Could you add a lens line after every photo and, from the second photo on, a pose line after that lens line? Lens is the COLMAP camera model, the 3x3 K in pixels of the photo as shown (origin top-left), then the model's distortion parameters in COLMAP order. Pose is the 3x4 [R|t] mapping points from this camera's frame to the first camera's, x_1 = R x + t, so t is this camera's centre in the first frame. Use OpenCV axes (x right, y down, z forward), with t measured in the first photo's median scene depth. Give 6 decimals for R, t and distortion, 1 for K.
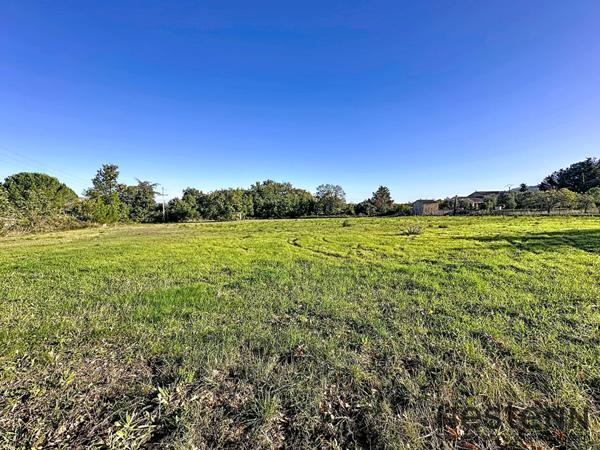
lens RADIAL K [[240.0, 0, 300.9], [0, 240.0, 223.0], [0, 0, 1]] dist [-0.007433, 0.000354]
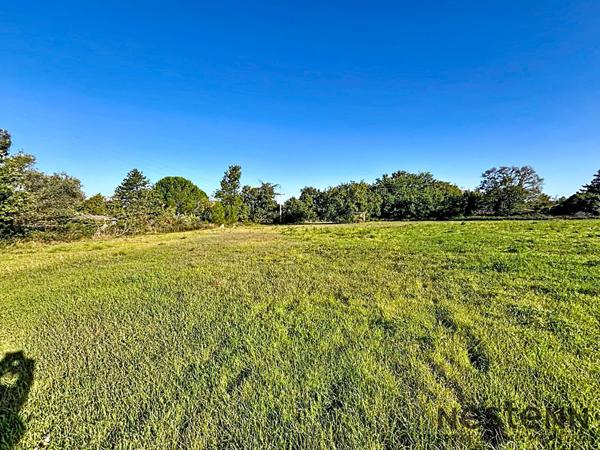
lens RADIAL K [[240.0, 0, 297.7], [0, 240.0, 225.4], [0, 0, 1]] dist [-0.007433, 0.000354]
pose [[0.882006, 0.016371, -0.470953, -0.070427], [-0.015794, 0.999862, 0.005179, -0.002364], [0.470973, 0.002870, 0.882143, 0.196720]]
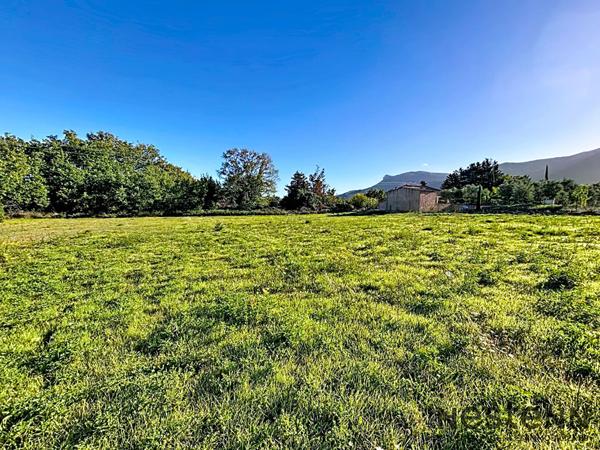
lens RADIAL K [[240.0, 0, 300.9], [0, 240.0, 226.7], [0, 0, 1]] dist [-0.007433, 0.000354]
pose [[0.858767, -0.021765, 0.511904, -0.053426], [0.005100, 0.999411, 0.033937, -0.013564], [-0.512341, -0.026534, 0.858372, 0.501213]]
